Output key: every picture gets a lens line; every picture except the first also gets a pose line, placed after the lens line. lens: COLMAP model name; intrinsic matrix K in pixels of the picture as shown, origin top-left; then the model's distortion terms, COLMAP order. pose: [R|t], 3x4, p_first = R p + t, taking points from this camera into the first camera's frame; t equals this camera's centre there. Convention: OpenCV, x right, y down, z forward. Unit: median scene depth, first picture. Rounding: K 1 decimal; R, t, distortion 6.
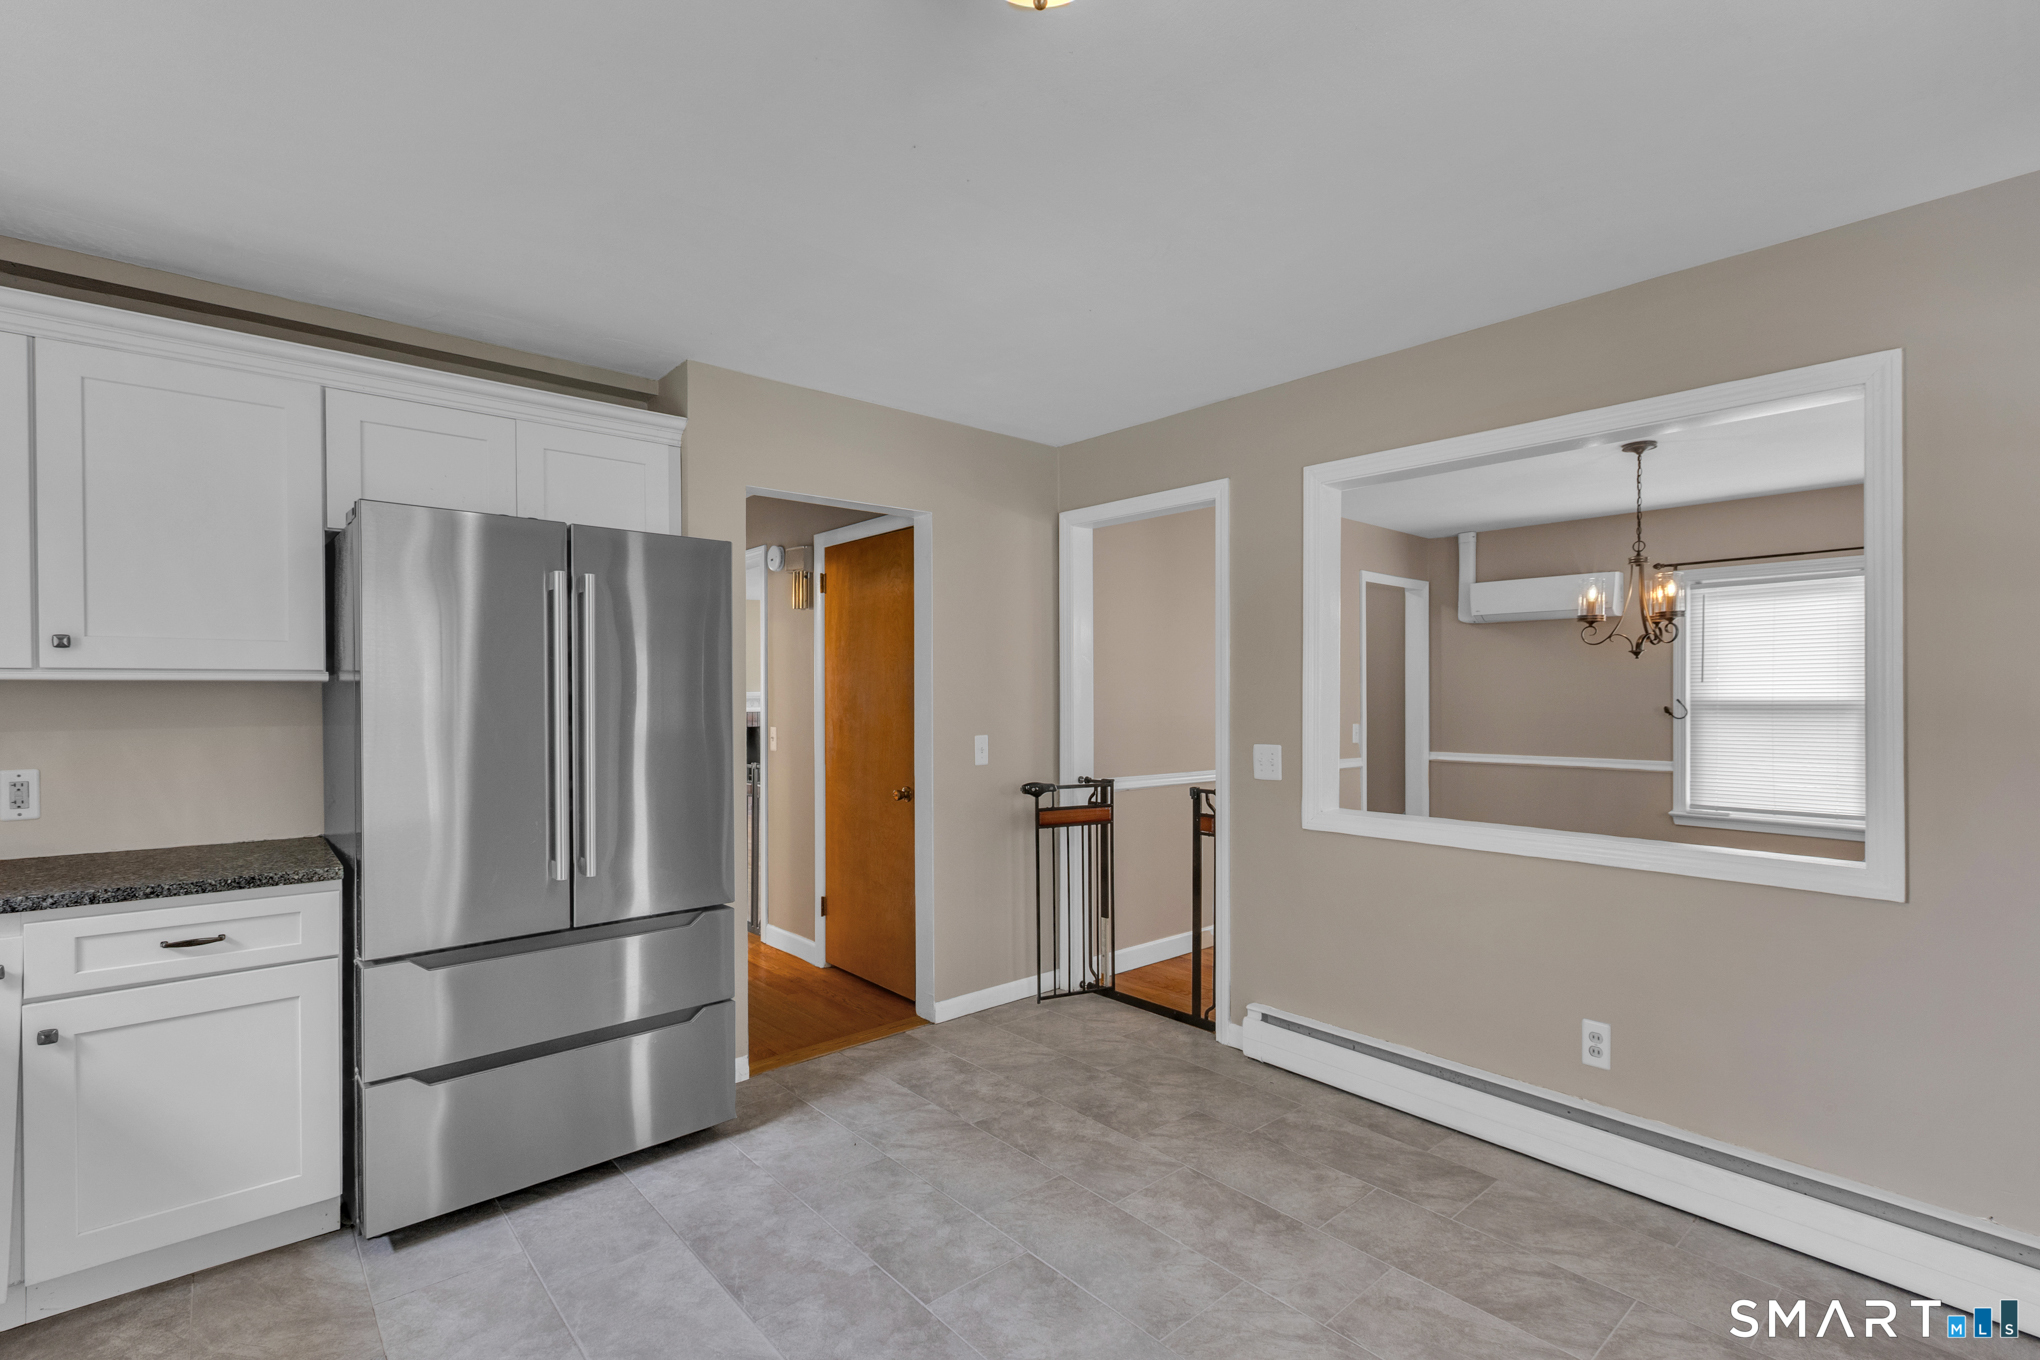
lens RADIAL K [[920.9, 0, 1022.2], [0, 920.9, 695.9], [0, 0, 1]] dist [0.001397, -0.001076]
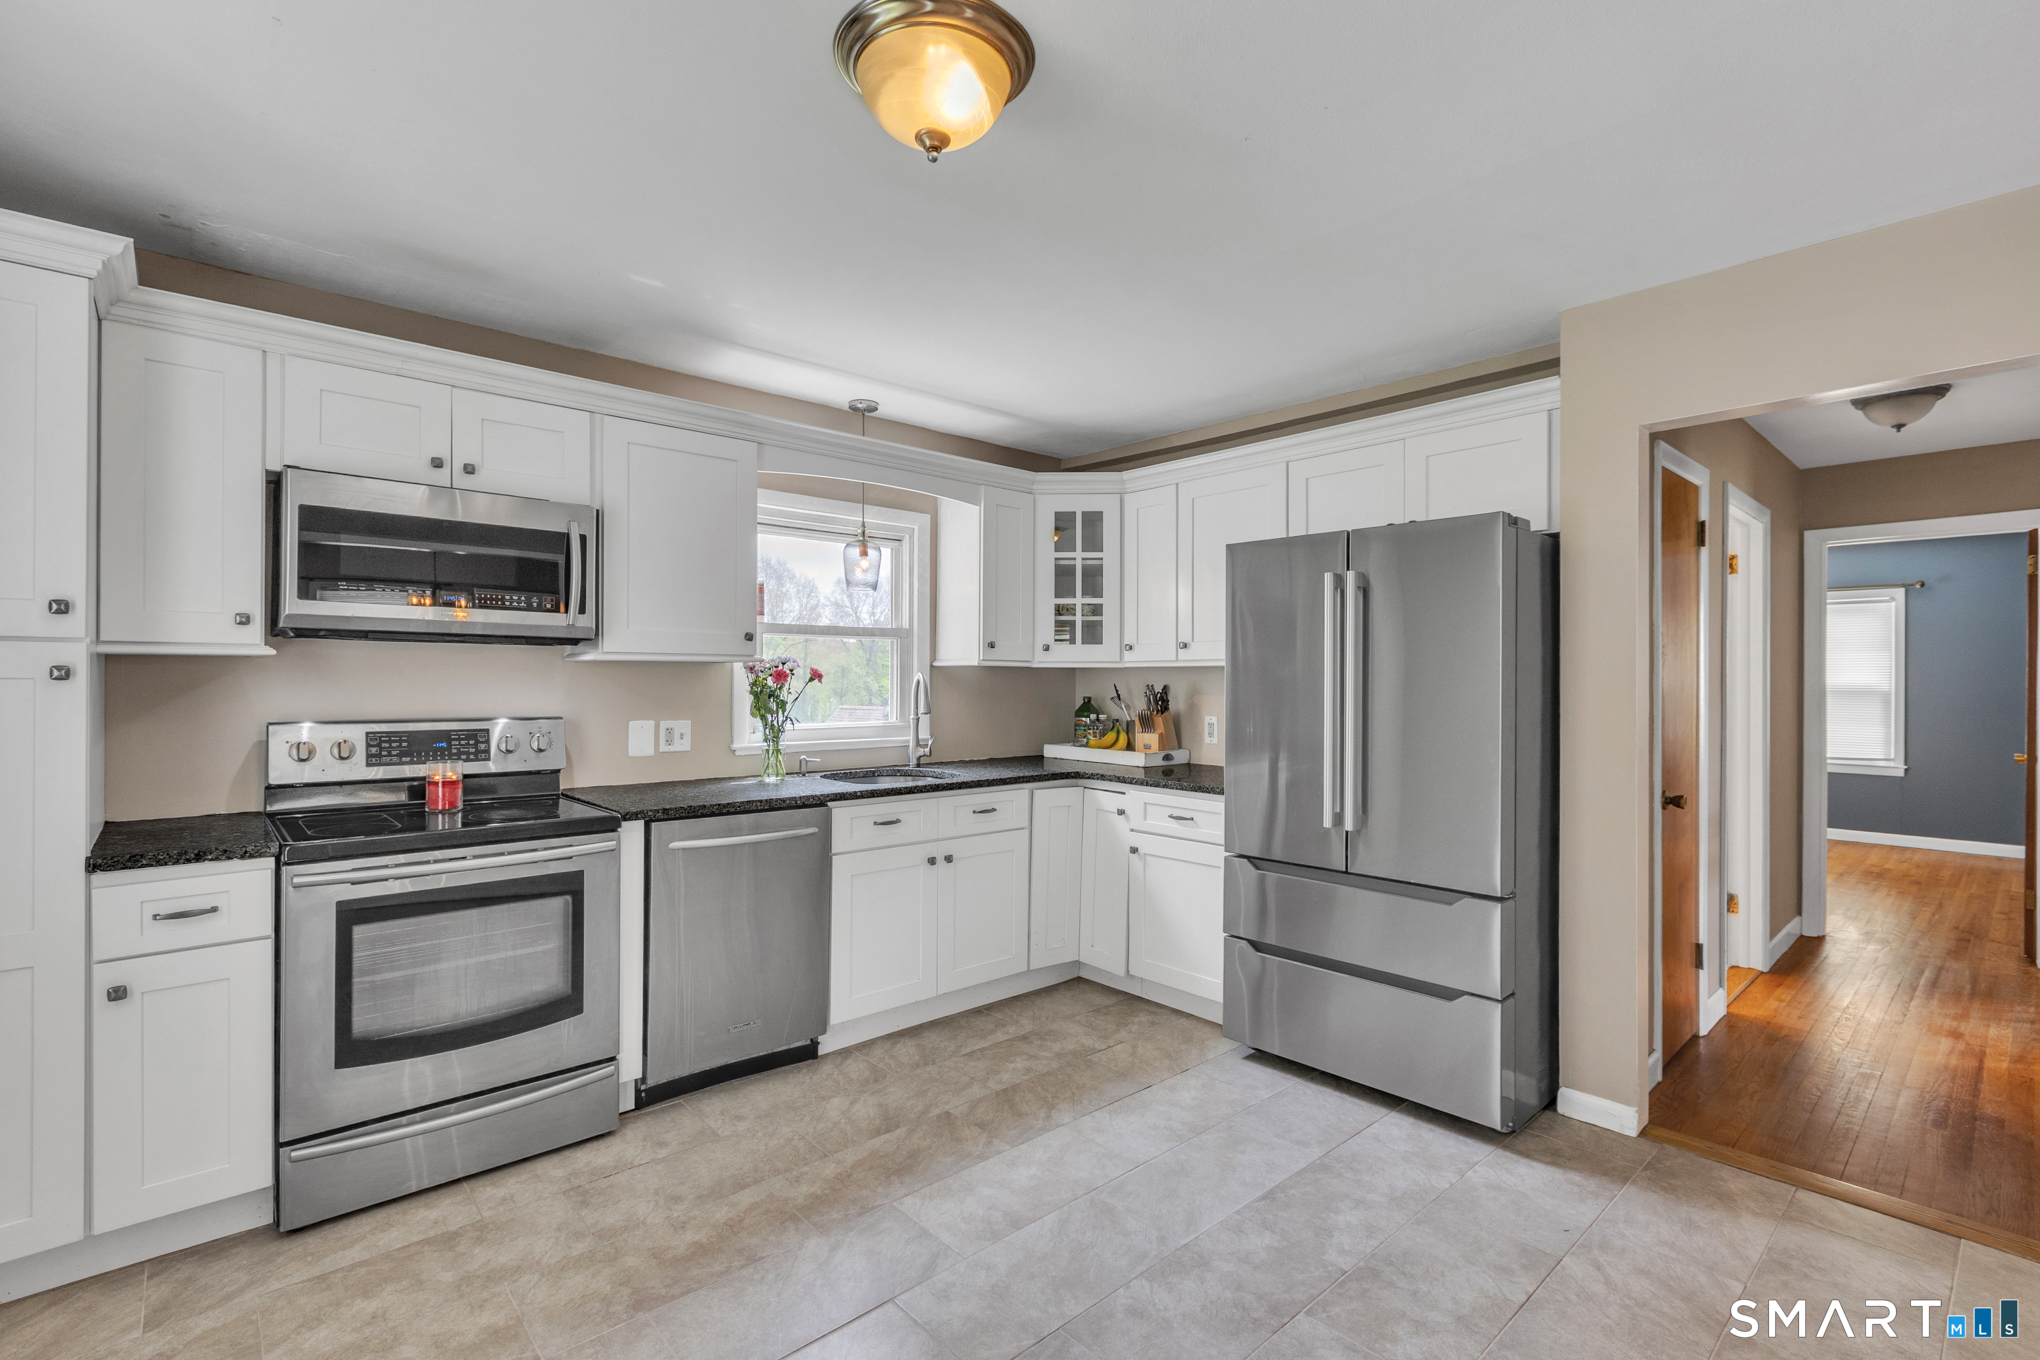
lens RADIAL K [[920.9, 0, 1022.0], [0, 920.9, 677.7], [0, 0, 1]] dist [0.001397, -0.001076]
pose [[0.015890, -0.000878, -0.999873, 0.622774], [-0.004640, 0.999989, -0.000952, 0.005194], [0.999863, 0.004654, 0.015886, 0.510315]]
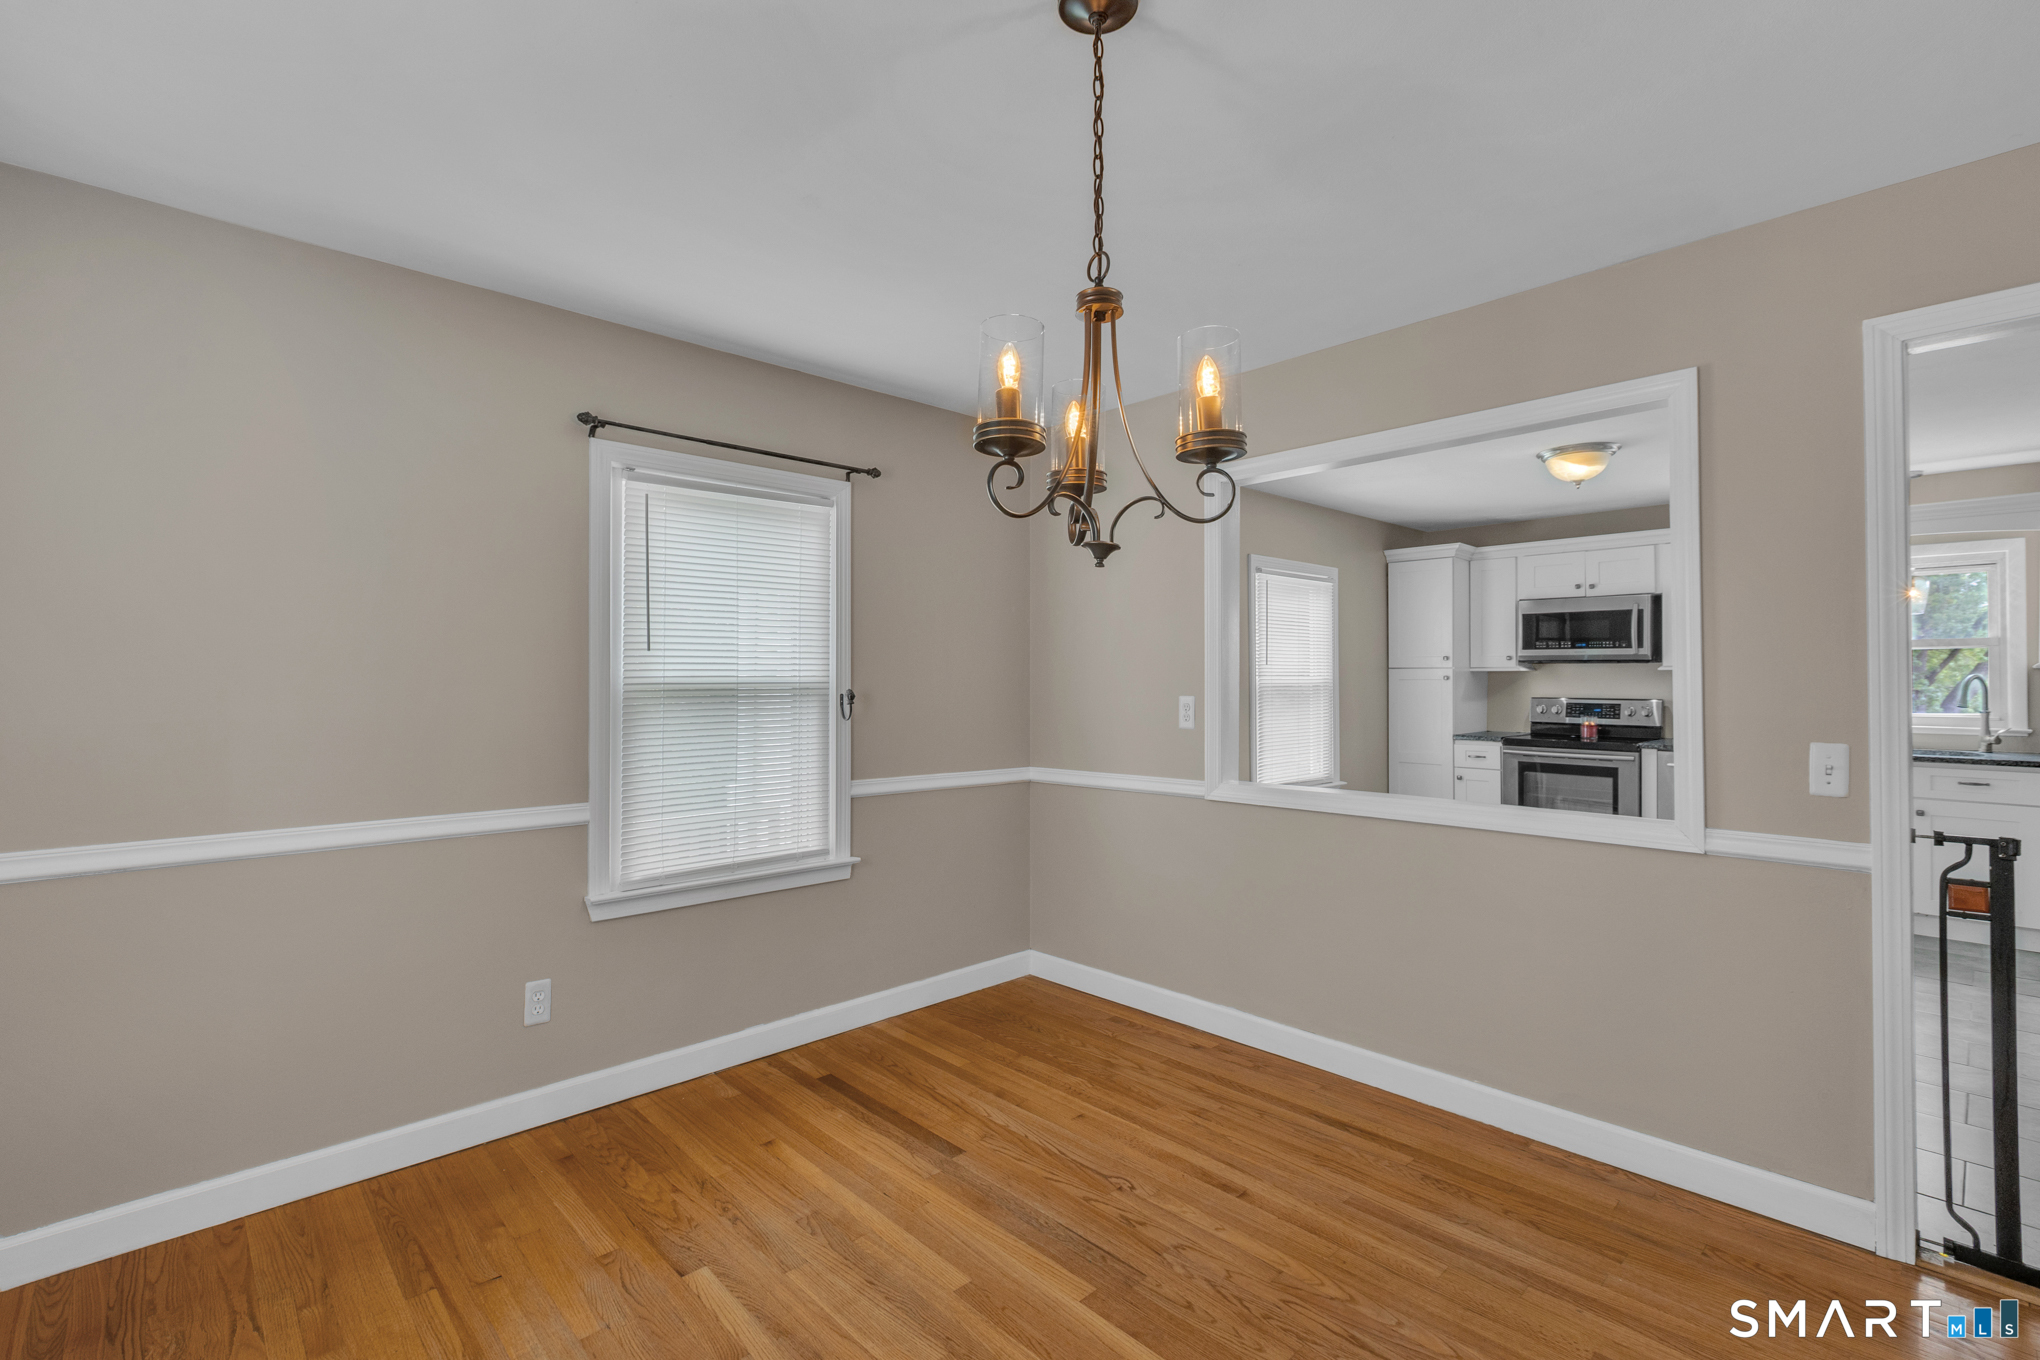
lens RADIAL K [[920.9, 0, 1011.0], [0, 920.9, 669.4], [0, 0, 1]] dist [0.001397, -0.001076]
pose [[-0.999784, -0.001780, -0.020700, 1.073593], [-0.001575, 0.999949, -0.009957, 0.007470], [0.020717, -0.009922, -0.999736, 2.125581]]
